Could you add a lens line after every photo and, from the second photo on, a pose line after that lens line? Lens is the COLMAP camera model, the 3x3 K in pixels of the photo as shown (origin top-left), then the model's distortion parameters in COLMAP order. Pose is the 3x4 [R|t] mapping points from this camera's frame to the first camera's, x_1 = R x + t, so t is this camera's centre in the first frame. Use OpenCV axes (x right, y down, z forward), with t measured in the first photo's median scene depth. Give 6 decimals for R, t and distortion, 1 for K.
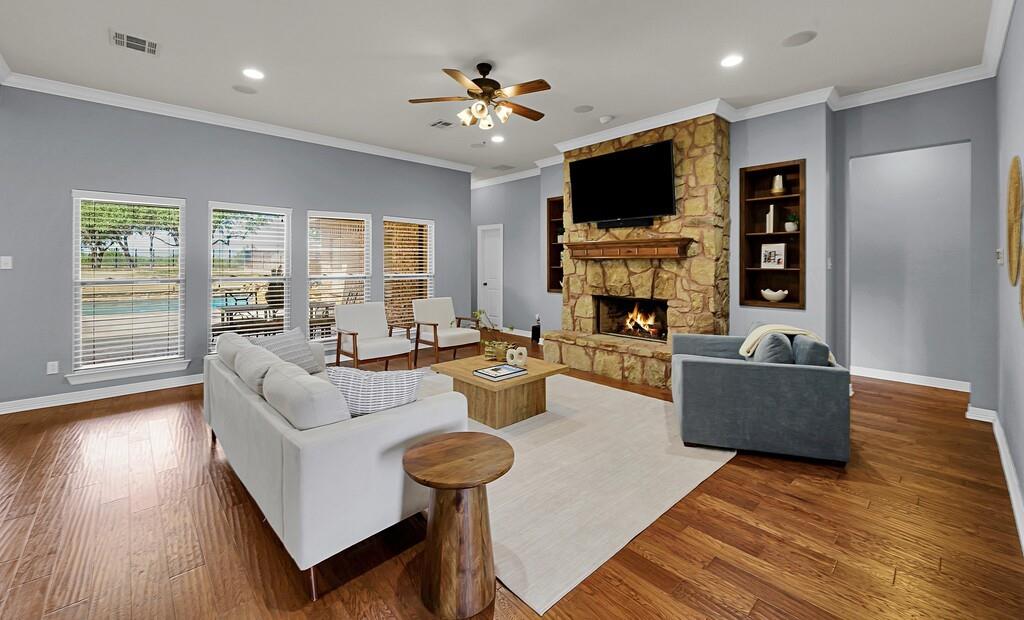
lens RADIAL K [[415.5, 0, 510.1], [0, 415.5, 264.8], [0, 0, 1]] dist [-0.000261, -0.000034]
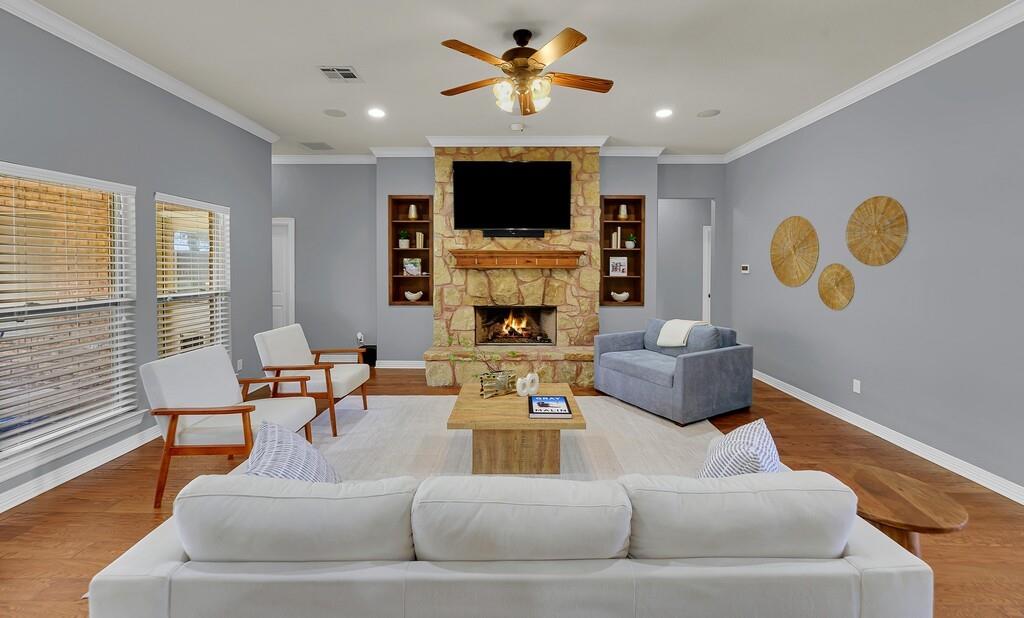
lens RADIAL K [[408.5, 0, 508.6], [0, 408.5, 273.4], [0, 0, 1]] dist [0.000479, -0.000005]
pose [[0.684786, -0.015416, 0.728581, -0.478196], [0.000624, 0.999788, 0.020568, -0.023174], [-0.728744, -0.013630, 0.684650, 0.337472]]
